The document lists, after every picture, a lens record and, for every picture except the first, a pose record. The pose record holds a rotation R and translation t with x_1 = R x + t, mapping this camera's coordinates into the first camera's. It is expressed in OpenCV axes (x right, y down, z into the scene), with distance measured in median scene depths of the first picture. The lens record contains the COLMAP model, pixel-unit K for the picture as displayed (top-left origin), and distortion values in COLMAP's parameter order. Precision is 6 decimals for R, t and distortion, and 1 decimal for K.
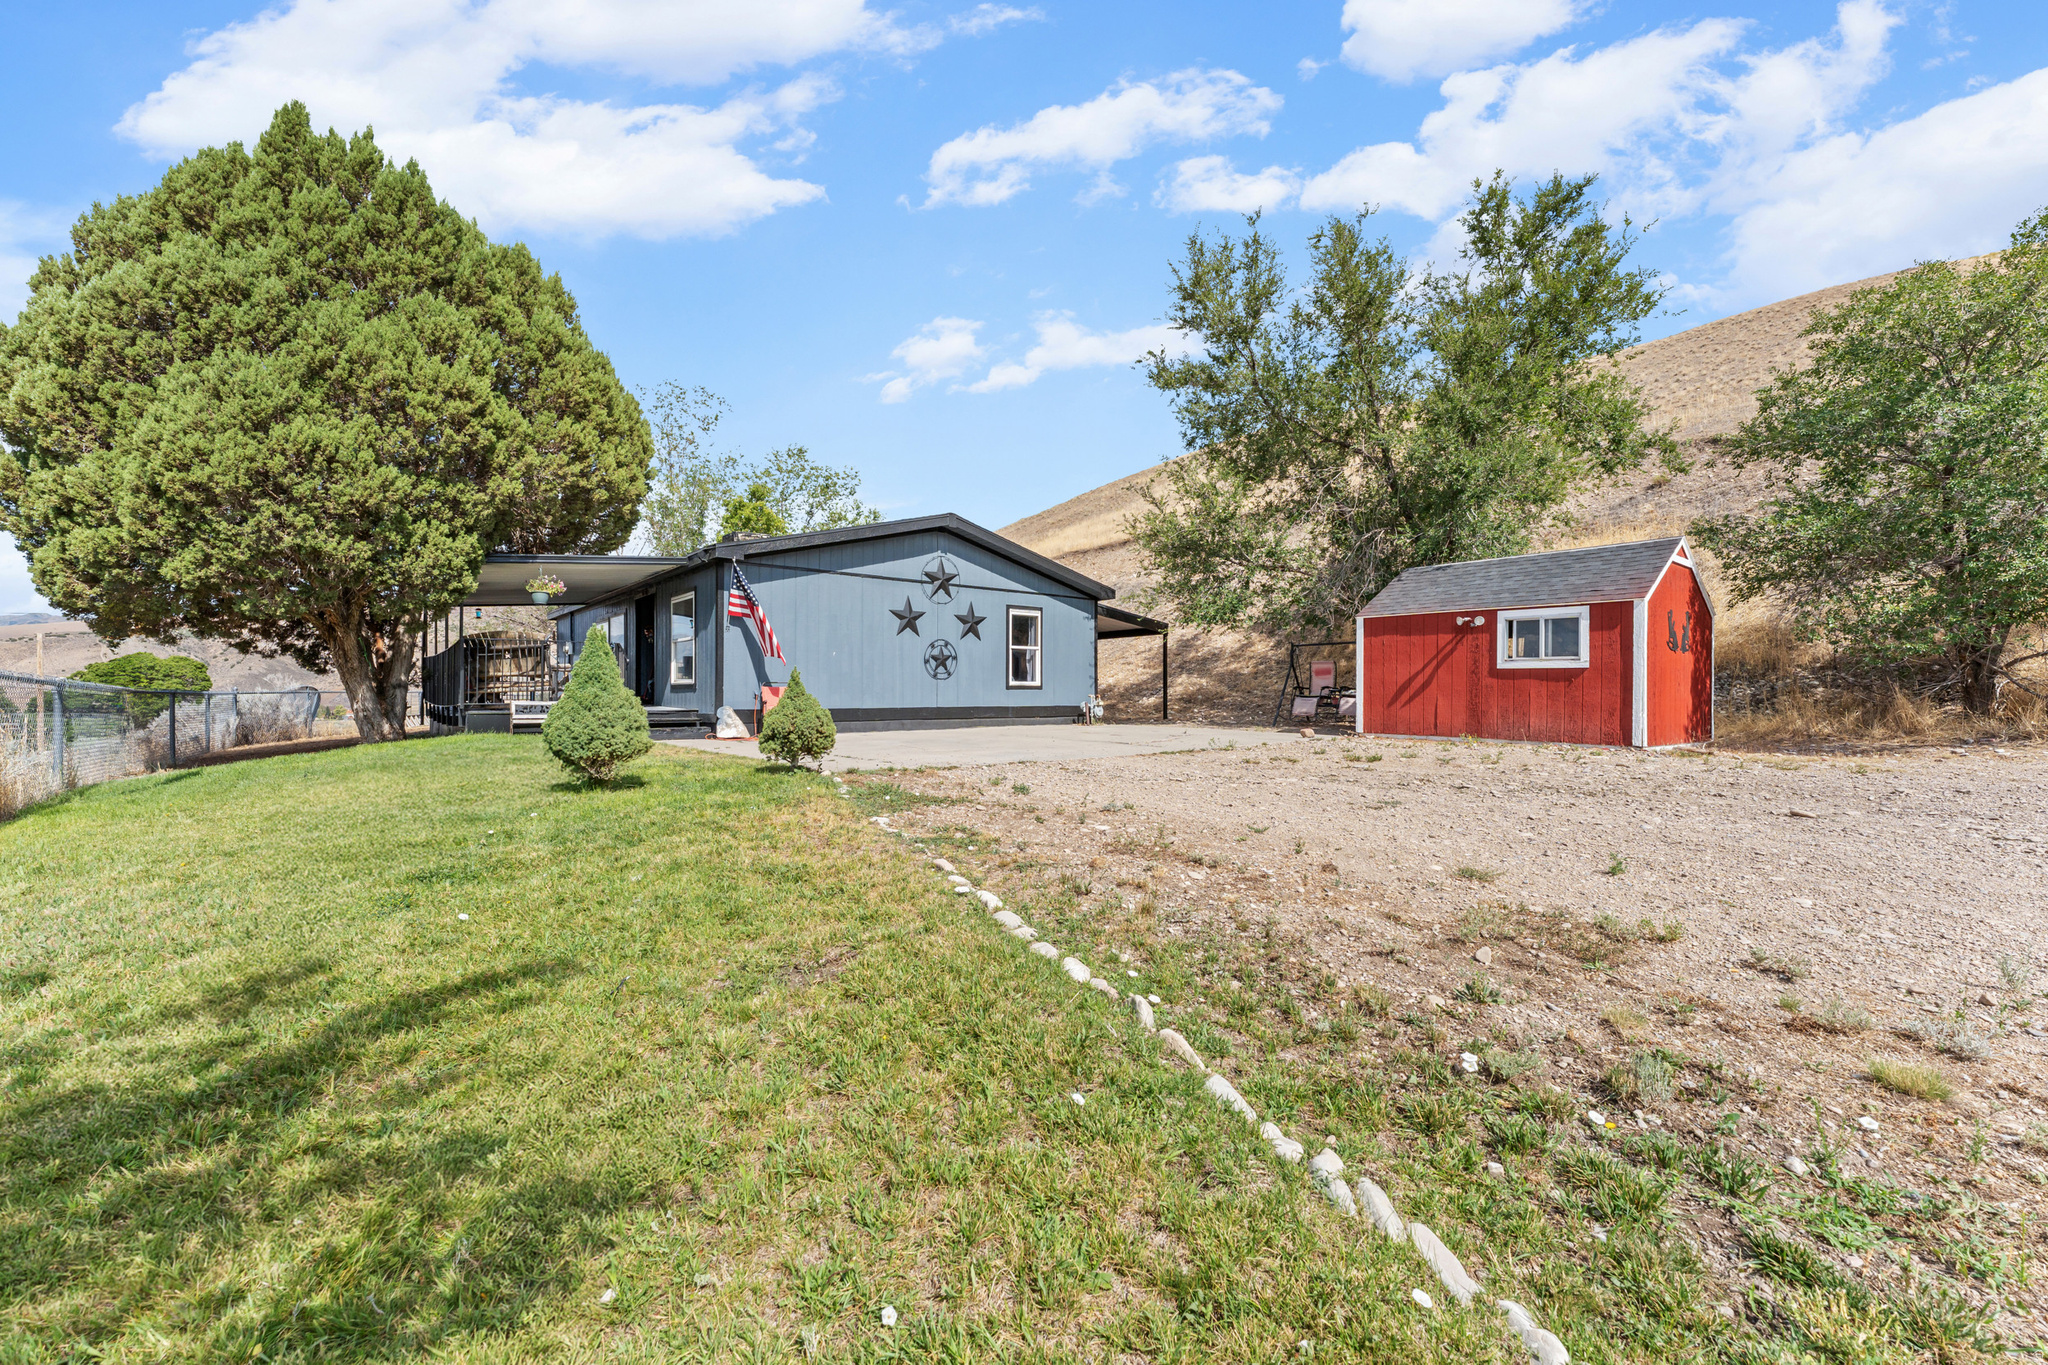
lens RADIAL K [[838.8, 0, 1022.7], [0, 838.8, 702.8], [0, 0, 1]] dist [0.009047, -0.000589]
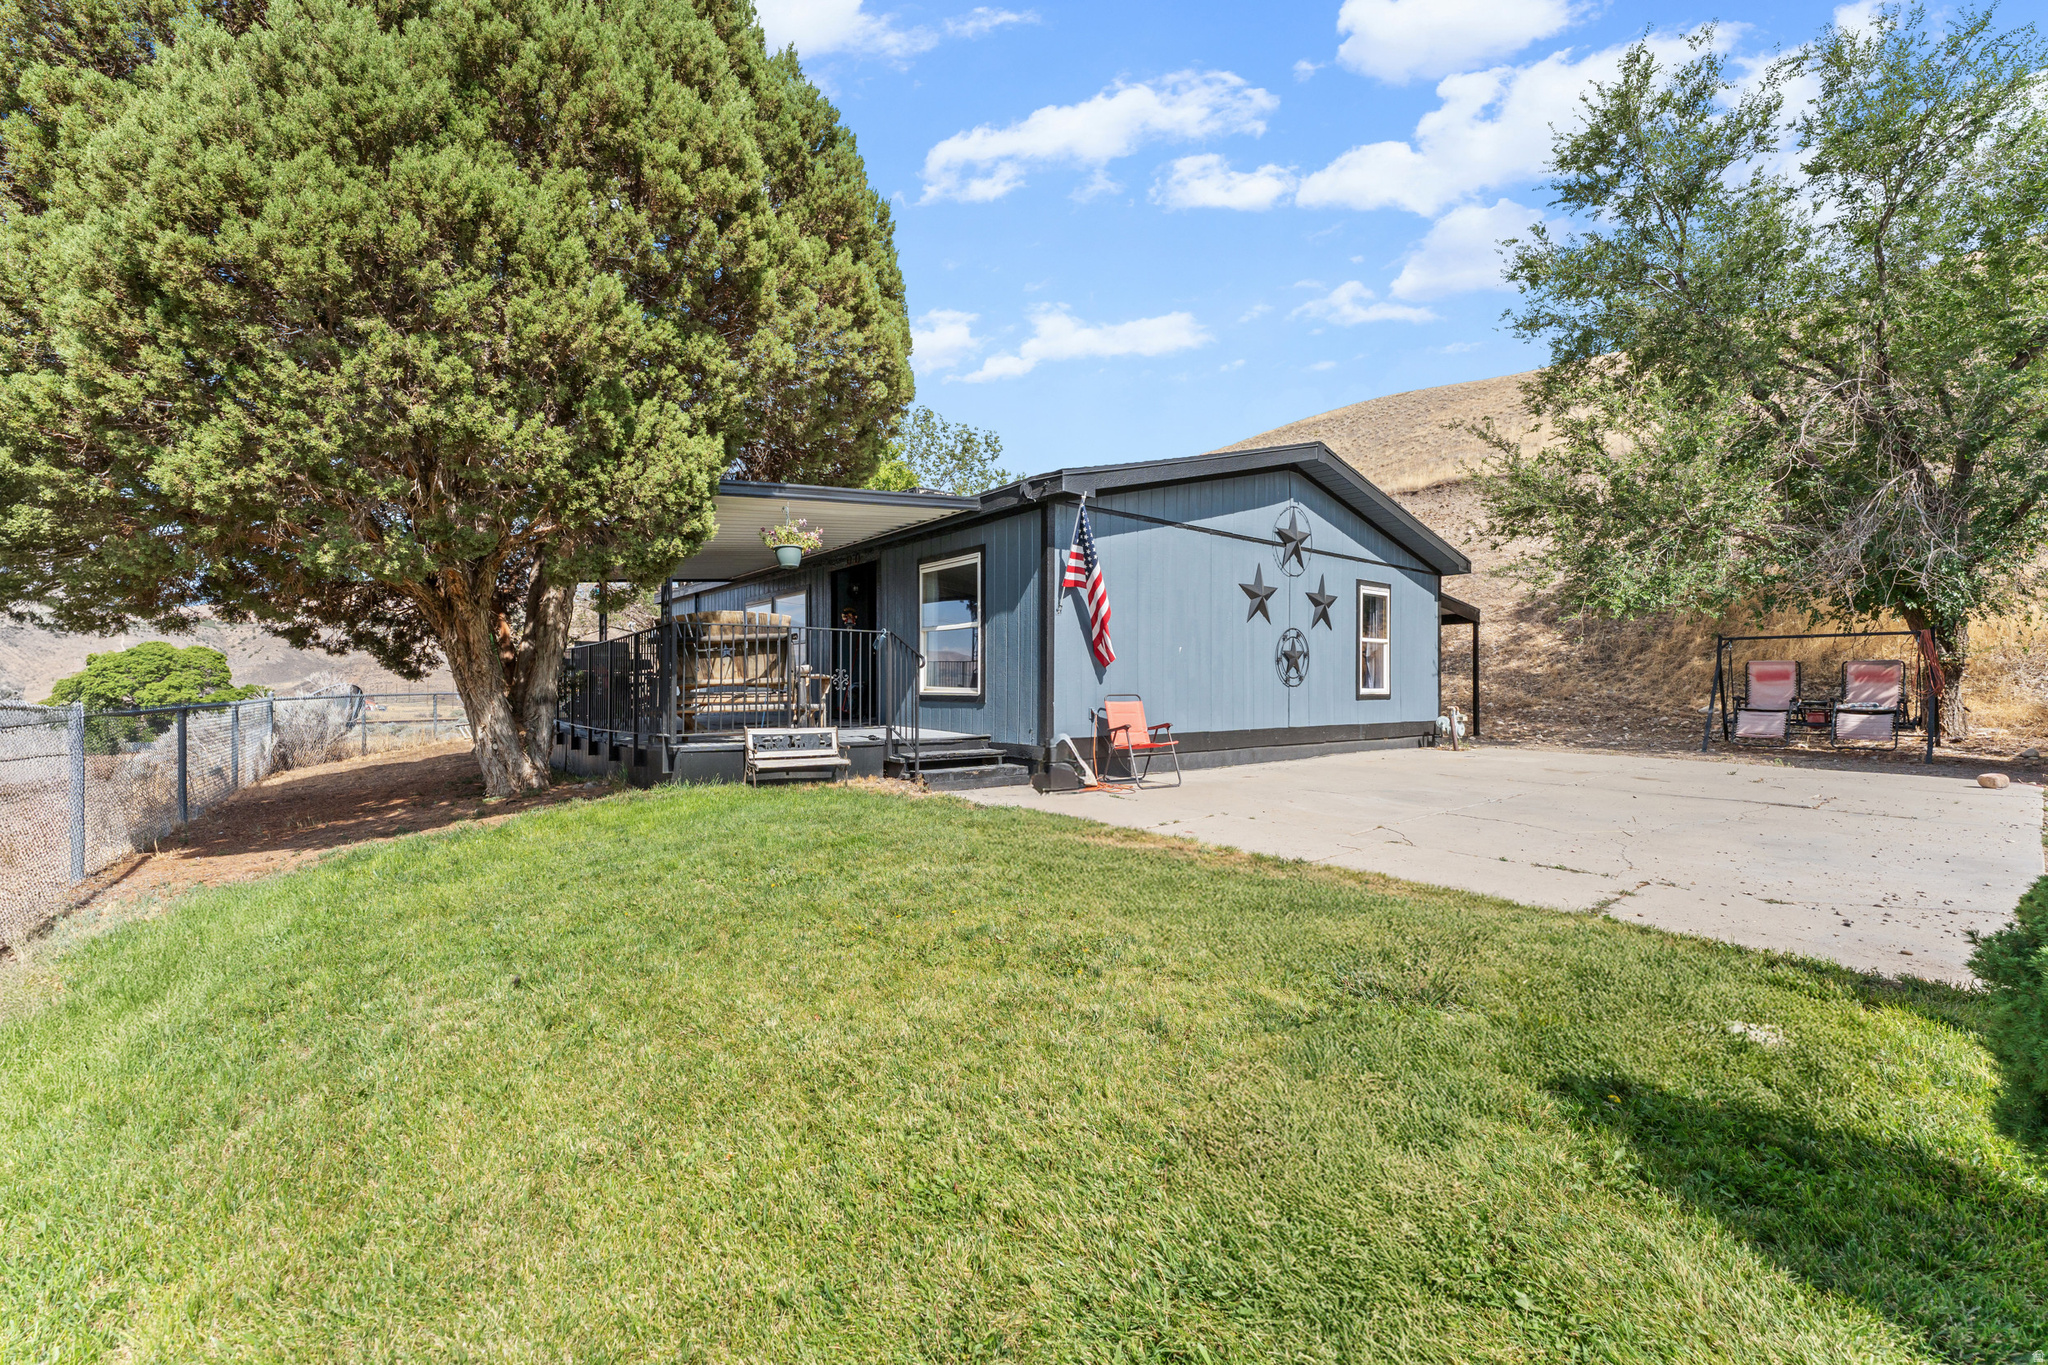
lens RADIAL K [[823.5, 0, 1021.2], [0, 823.5, 686.1], [0, 0, 1]] dist [0.000610, 0.000422]
pose [[0.999933, 0.005465, 0.010157, -0.458450], [-0.005428, 0.999978, -0.003738, -0.034096], [-0.010177, 0.003682, 0.999941, 0.457956]]
